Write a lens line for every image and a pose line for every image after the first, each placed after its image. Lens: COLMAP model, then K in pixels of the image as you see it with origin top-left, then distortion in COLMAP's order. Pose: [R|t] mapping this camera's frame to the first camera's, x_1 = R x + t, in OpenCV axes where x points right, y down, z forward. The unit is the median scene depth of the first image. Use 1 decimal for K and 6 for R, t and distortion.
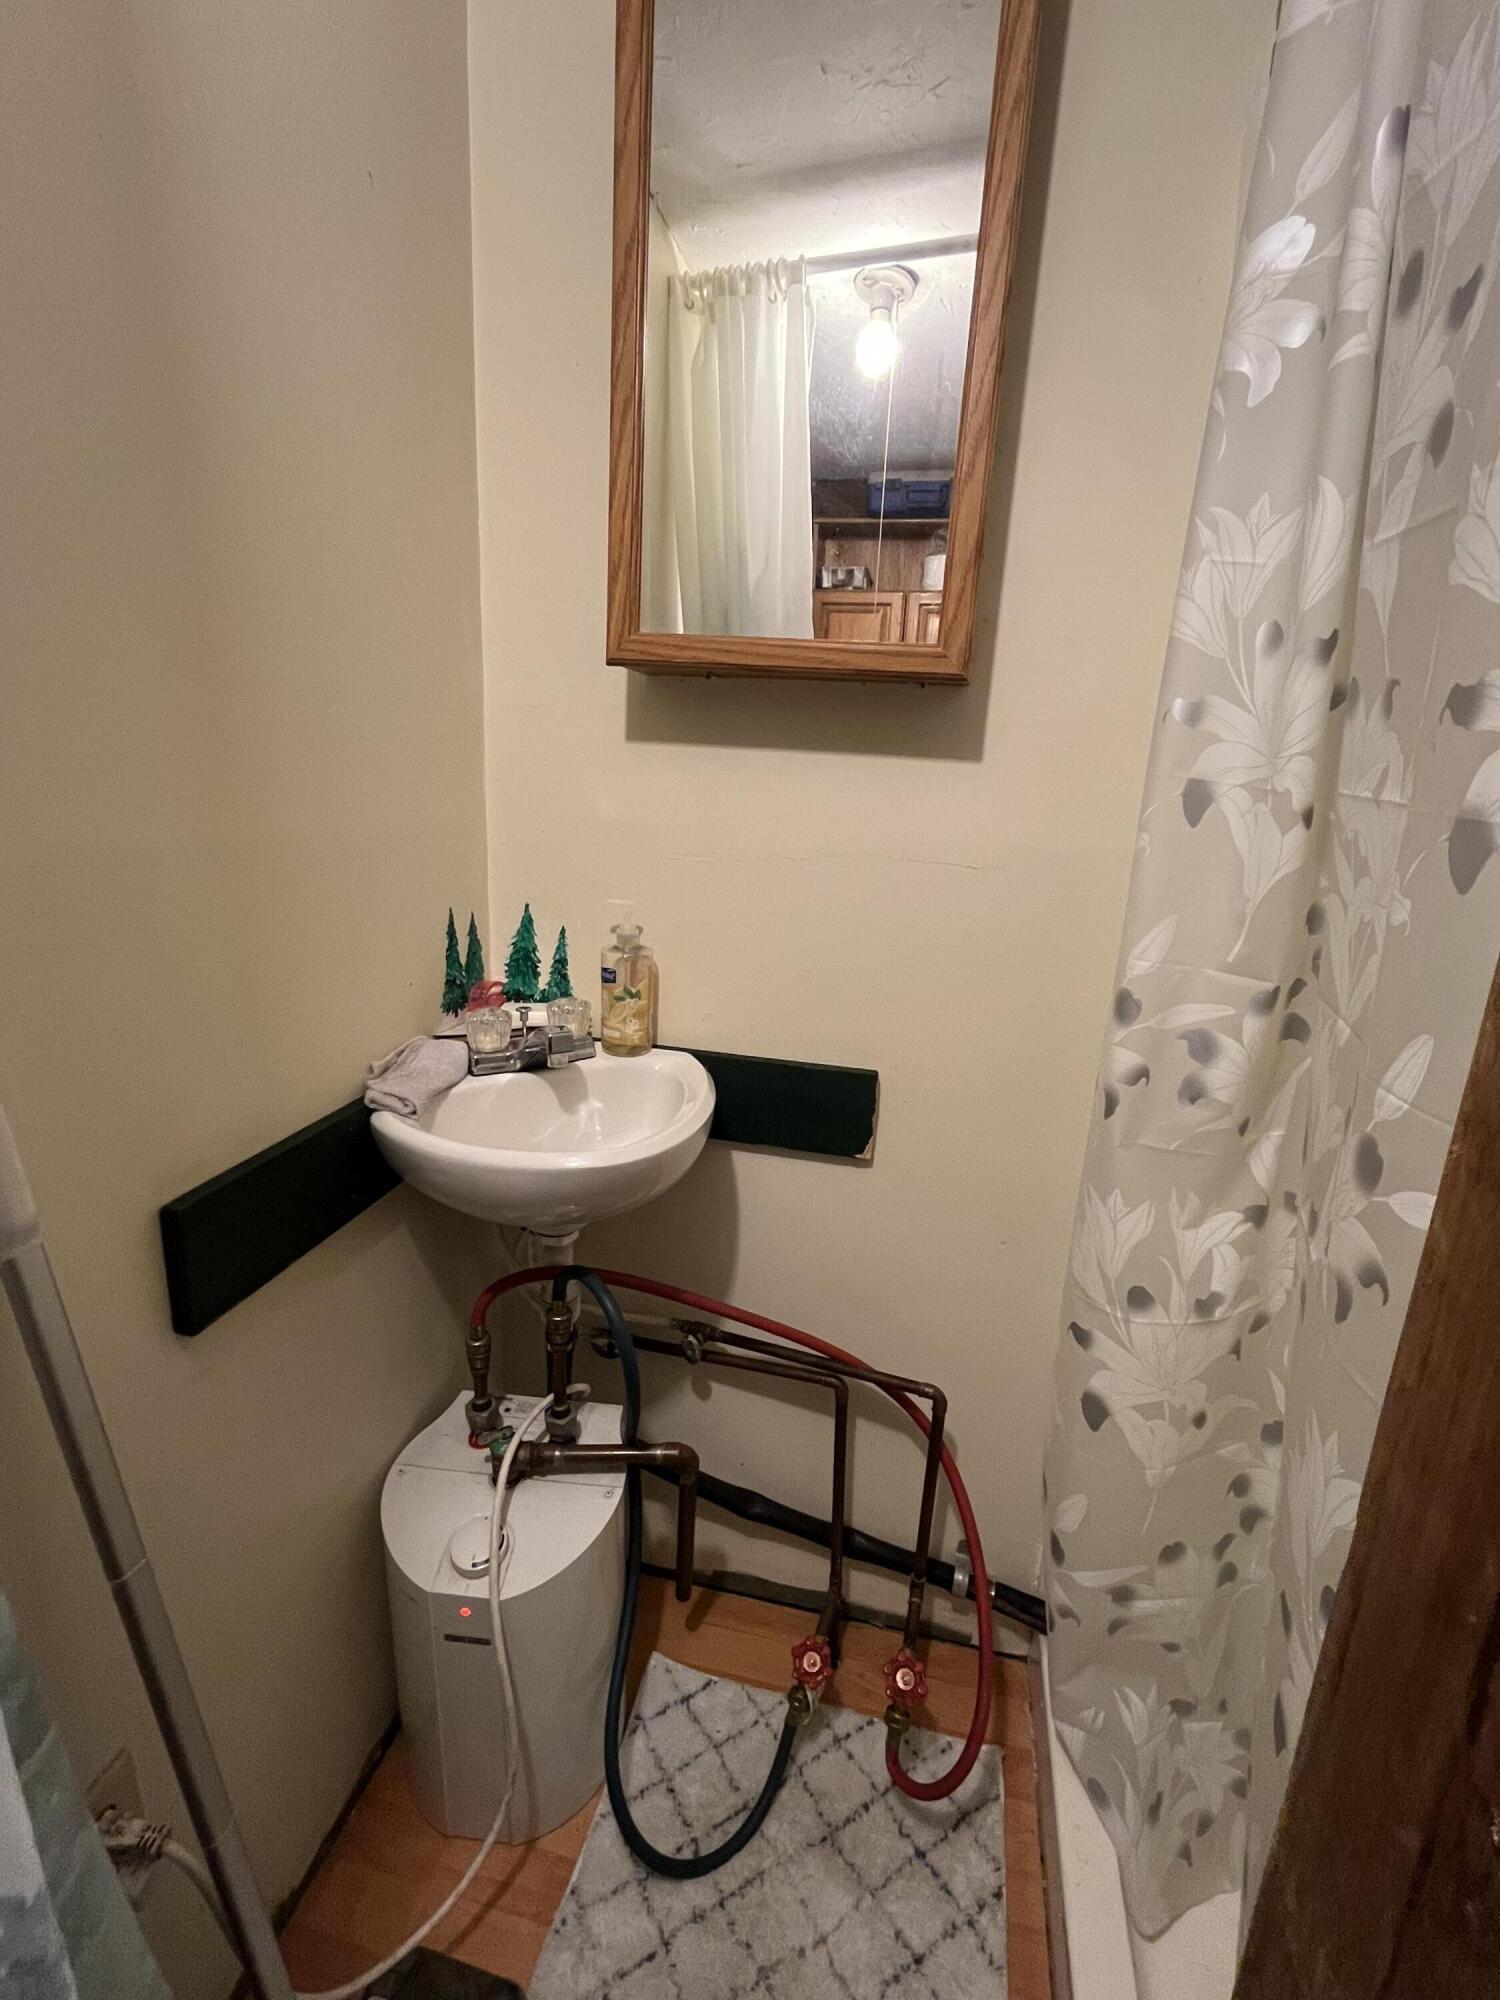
lens RADIAL K [[894.7, 0, 745.2], [0, 894.7, 1004.9], [0, 0, 1]] dist [-0.001170, -0.001464]
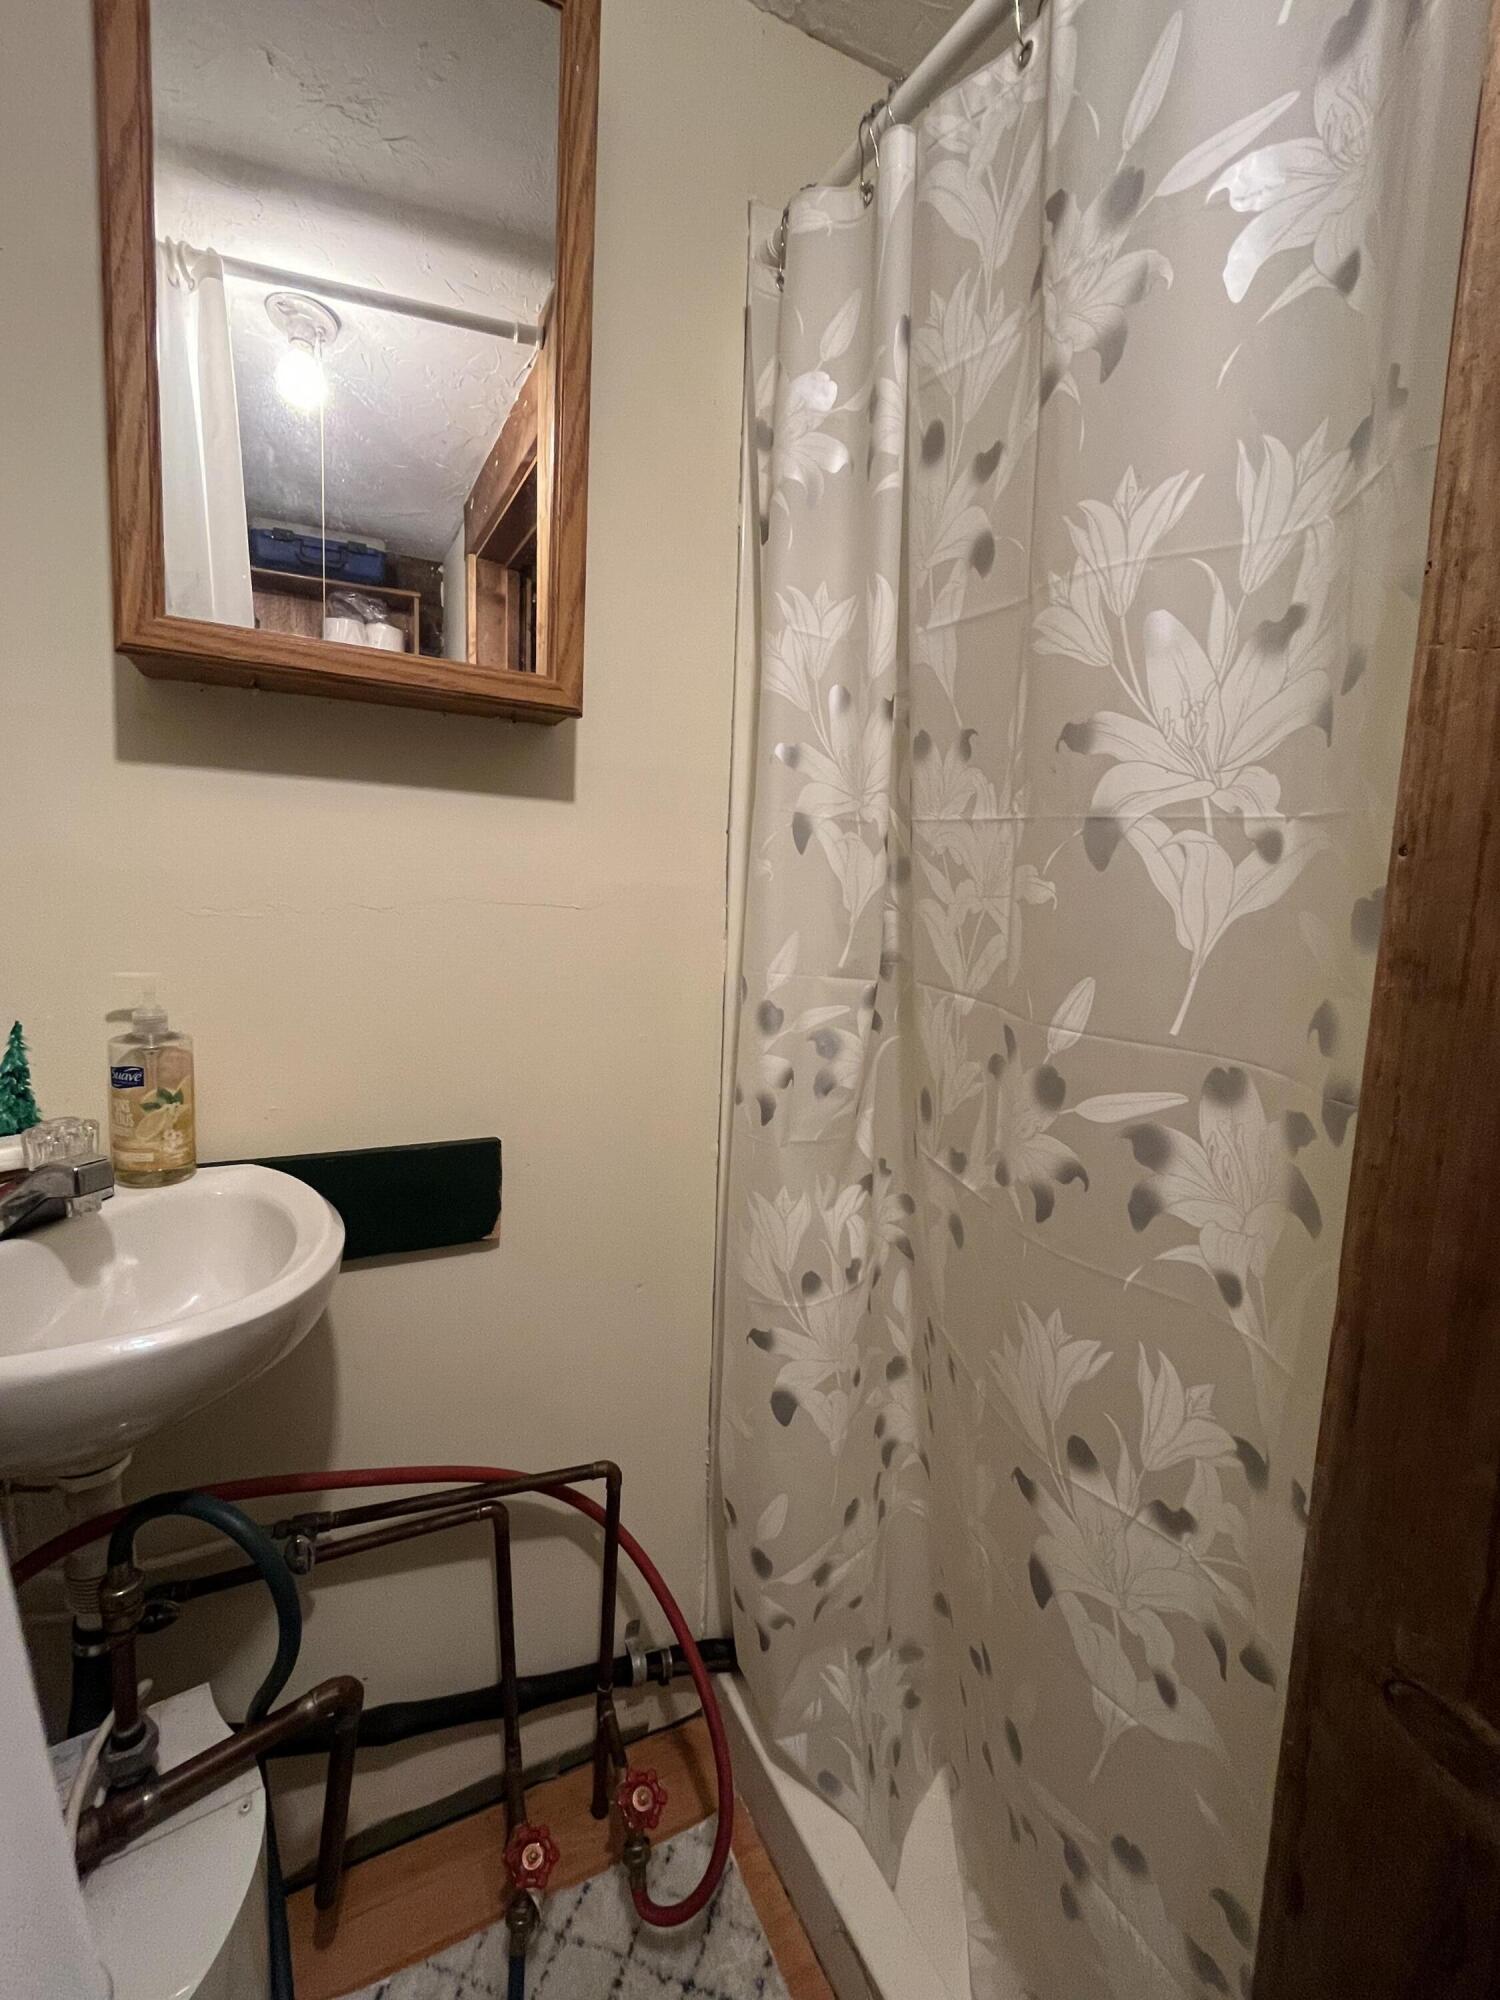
lens RADIAL K [[894.7, 0, 749.7], [0, 894.7, 1001.9], [0, 0, 1]] dist [-0.001170, -0.001464]
pose [[0.766980, -0.101161, 0.633646, -0.239973], [0.163644, 0.985679, -0.040716, 0.020121], [-0.620453, 0.134920, 0.772551, 0.139648]]
